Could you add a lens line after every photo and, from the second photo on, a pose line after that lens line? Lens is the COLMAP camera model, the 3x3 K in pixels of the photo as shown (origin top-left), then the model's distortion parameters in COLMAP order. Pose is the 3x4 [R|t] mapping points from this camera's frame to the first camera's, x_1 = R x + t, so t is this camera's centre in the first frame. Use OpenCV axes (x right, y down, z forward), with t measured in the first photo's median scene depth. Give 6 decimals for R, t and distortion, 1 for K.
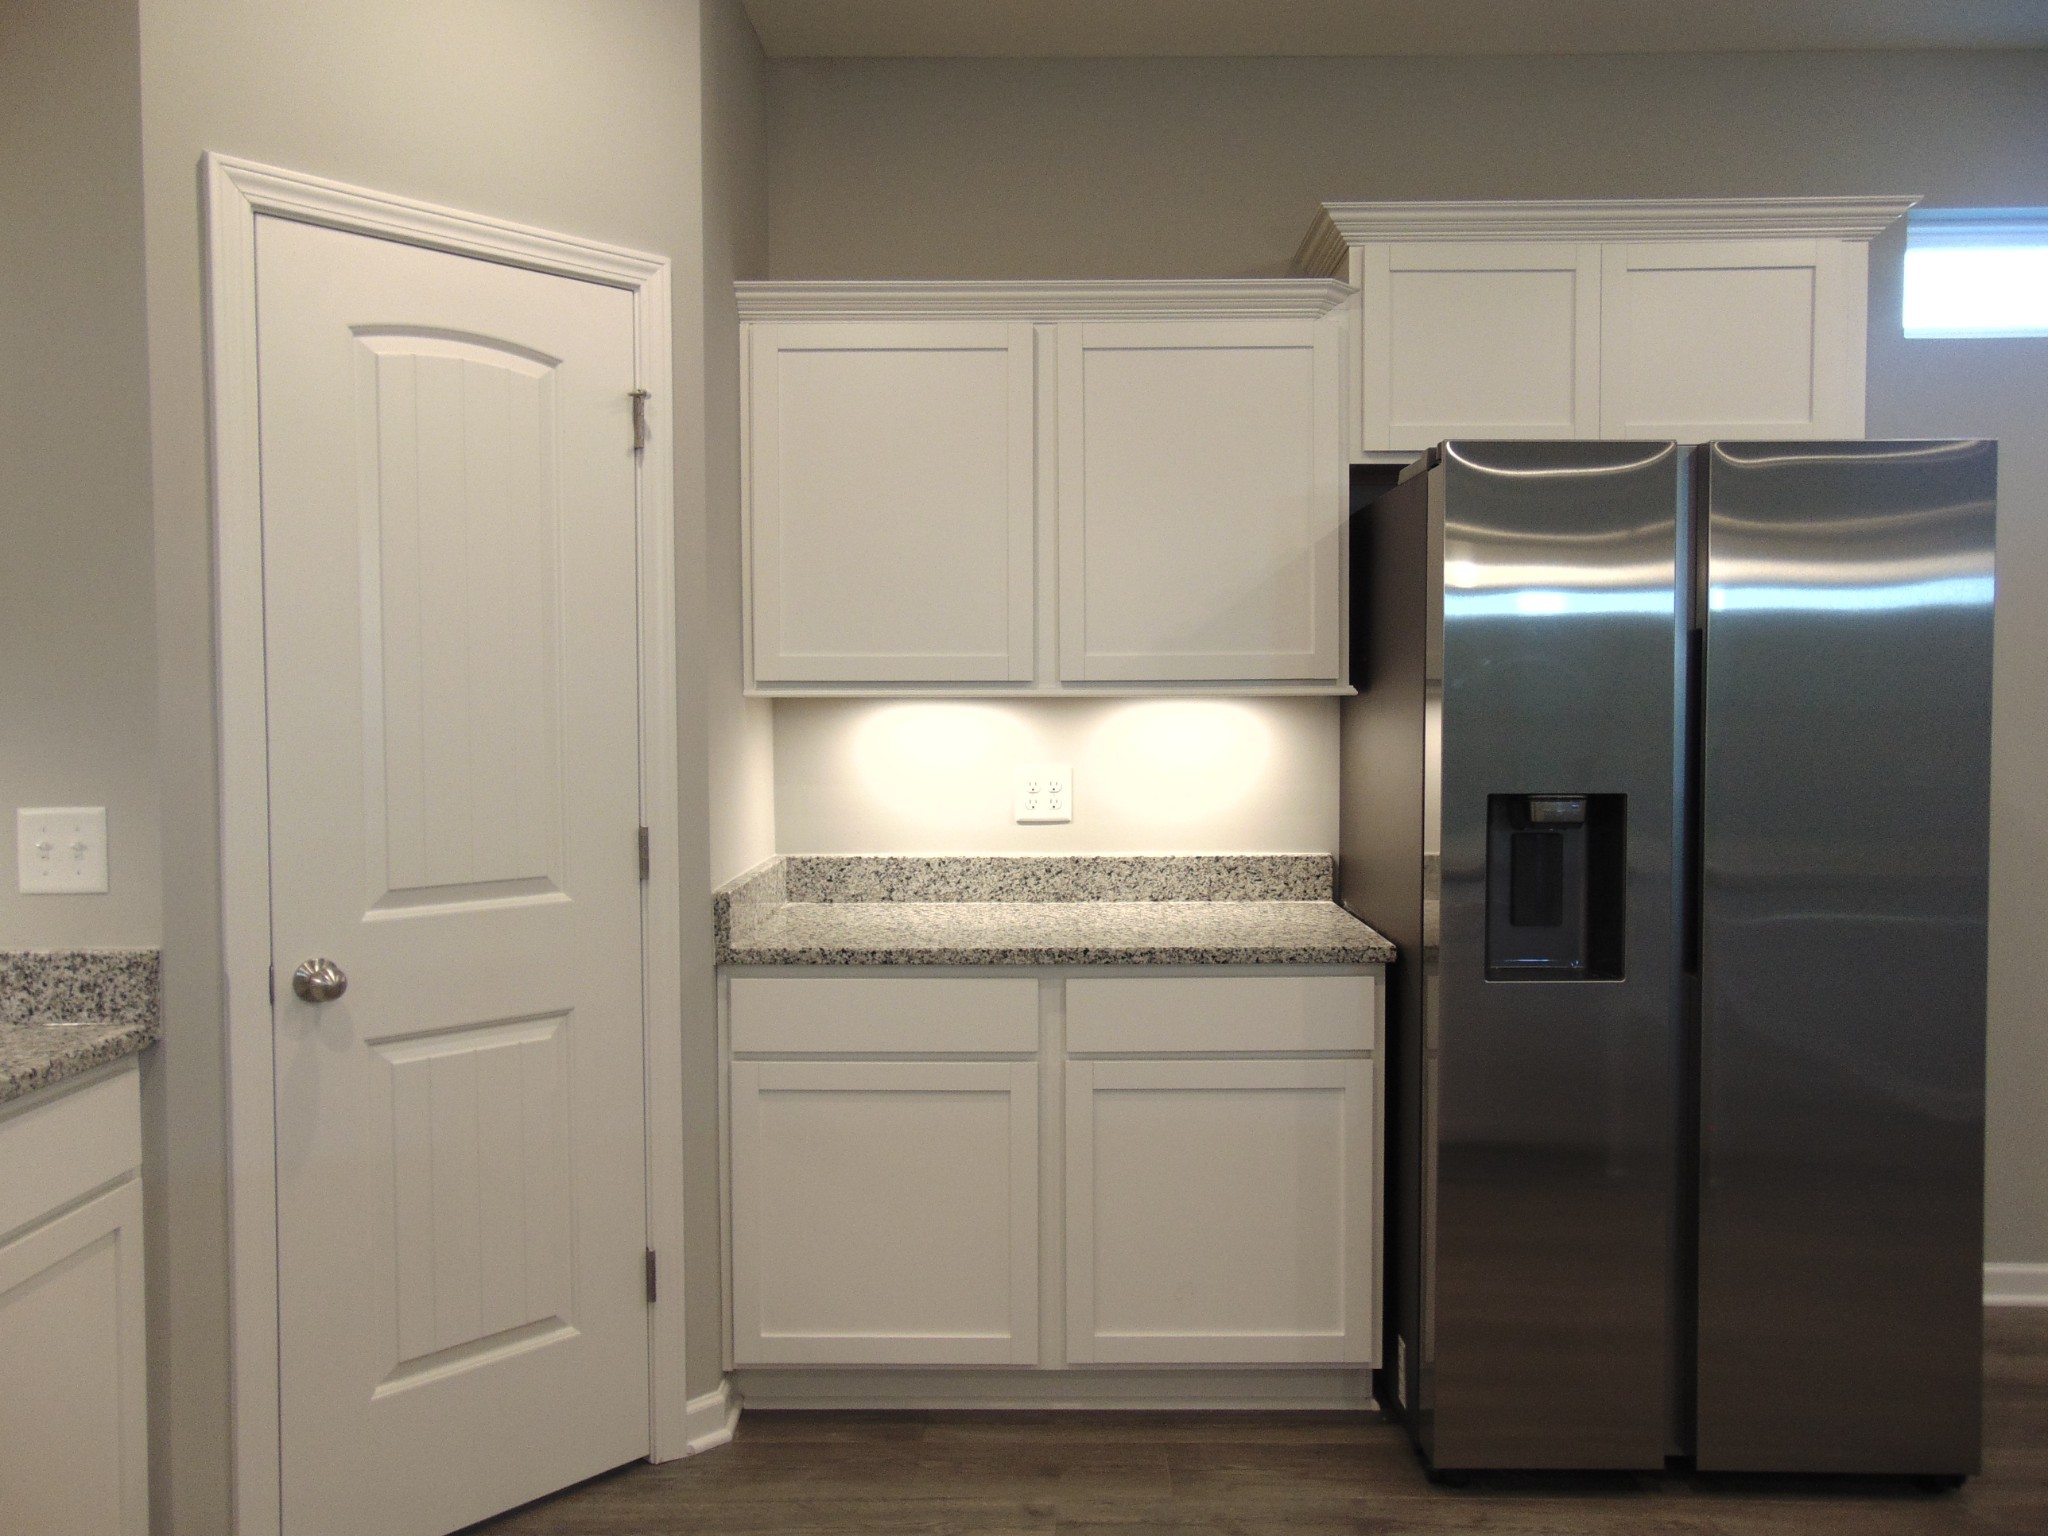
lens RADIAL K [[1525.7, 0, 1024.0], [0, 1525.7, 768.0], [0, 0, 1]] dist [-0.023160, 0.052532]
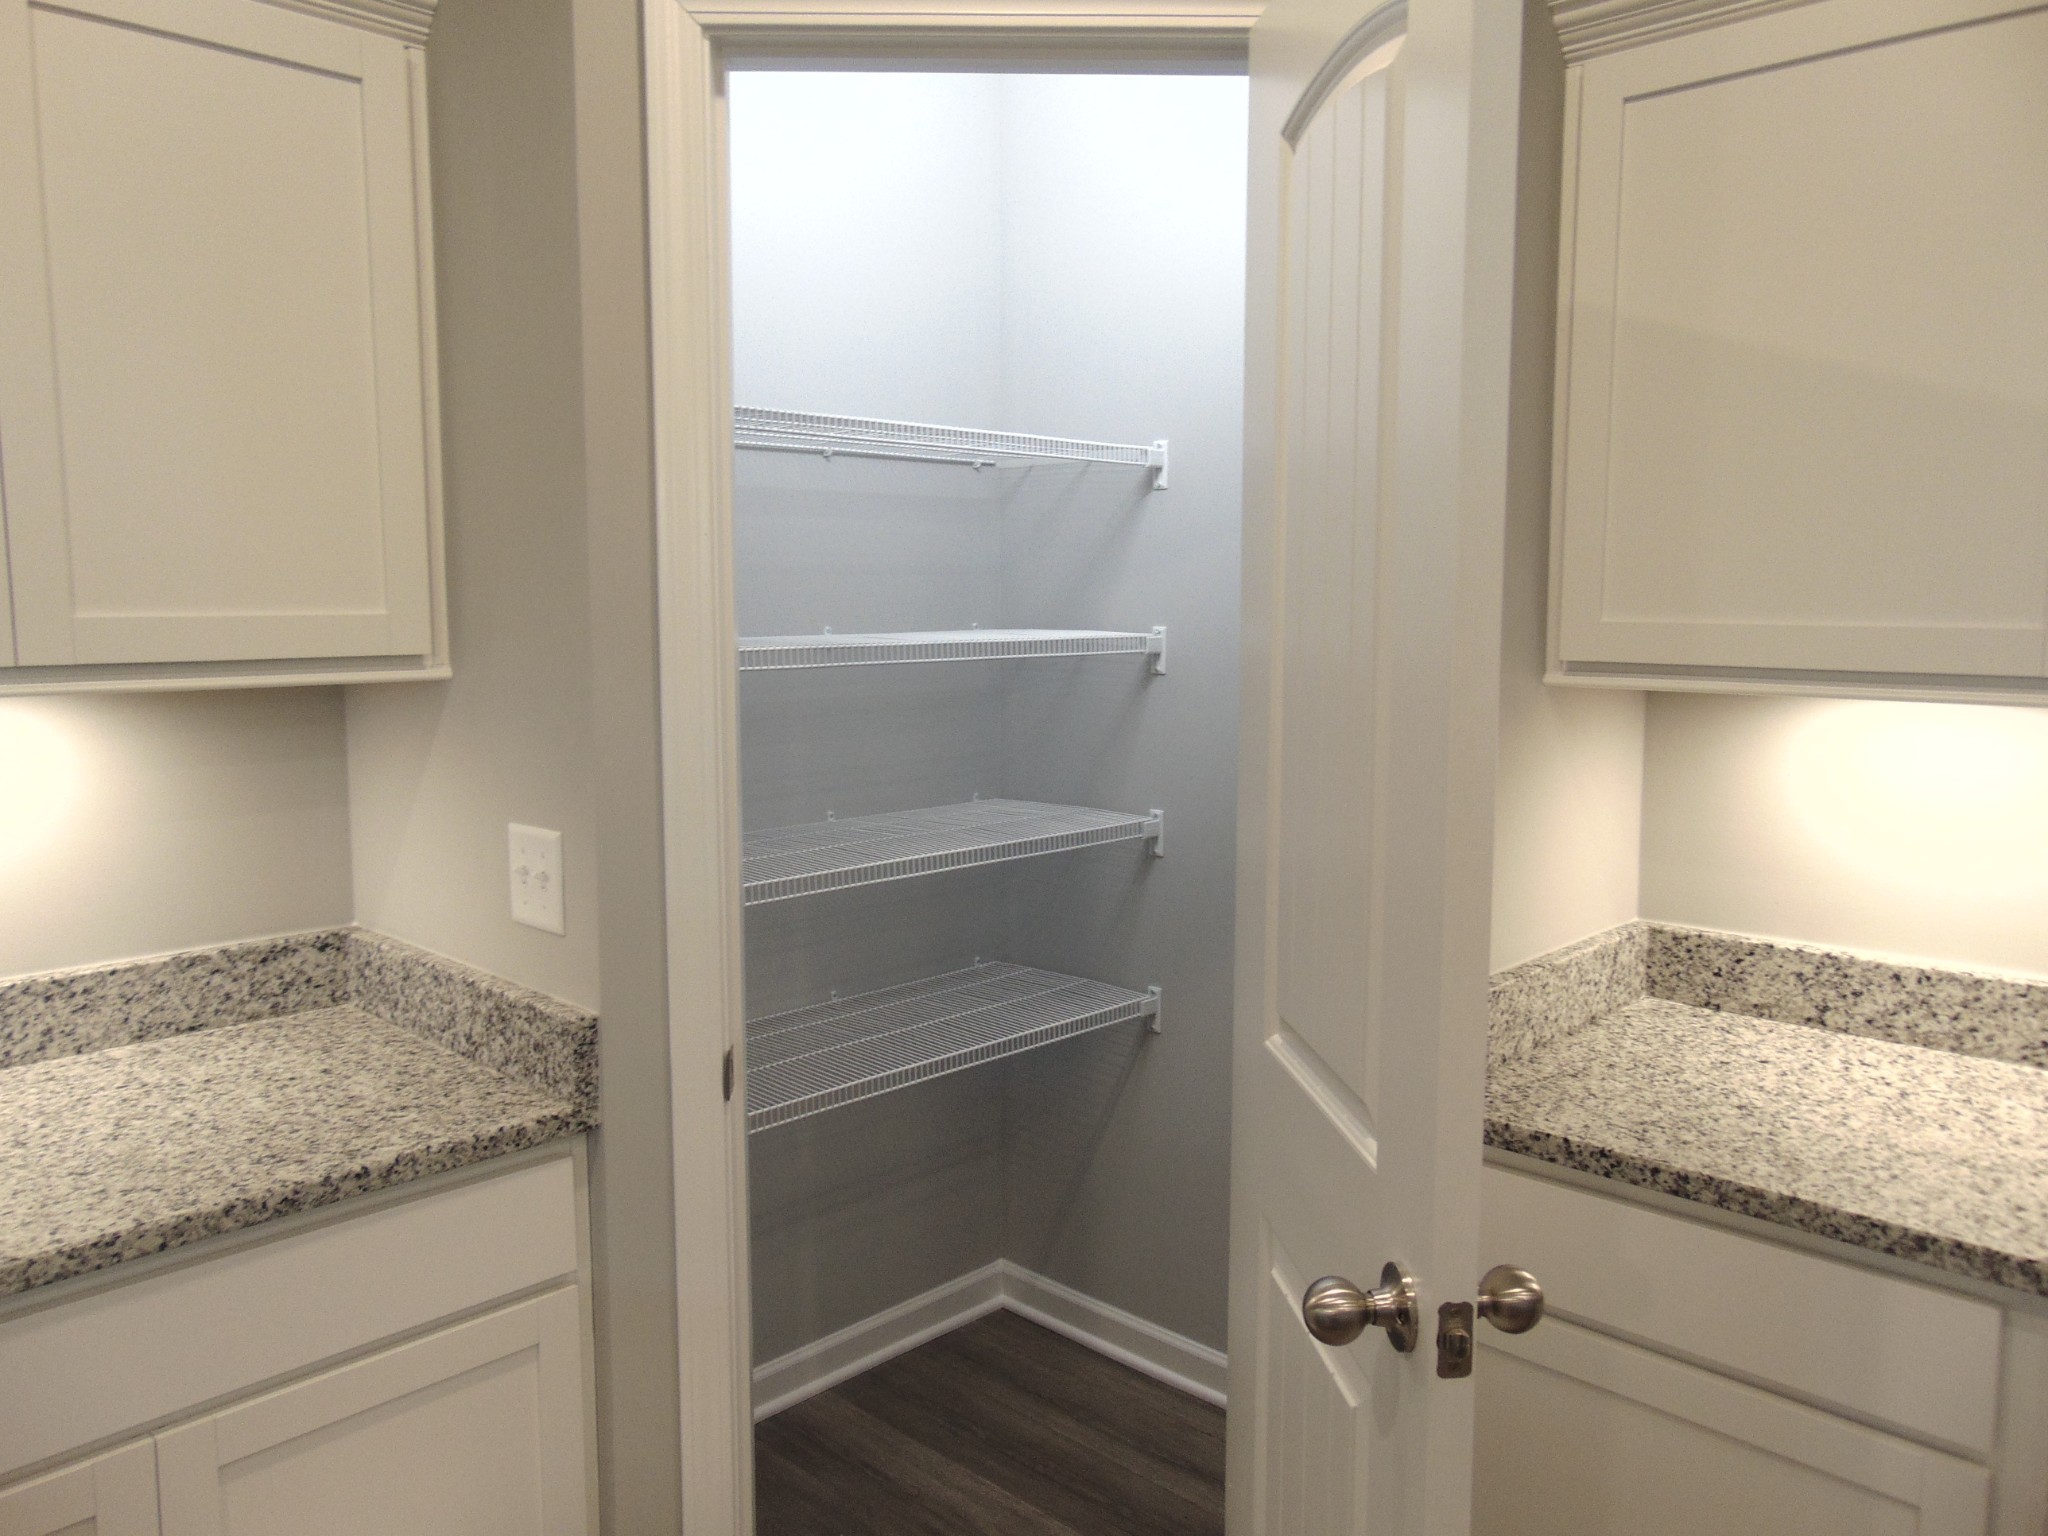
lens RADIAL K [[1525.7, 0, 1024.0], [0, 1525.7, 768.0], [0, 0, 1]] dist [-0.023160, 0.052532]
pose [[0.728047, 0.078327, -0.681038, 0.088036], [-0.030446, 0.996165, 0.082023, -0.055764], [0.684851, -0.038982, 0.727640, 0.386738]]
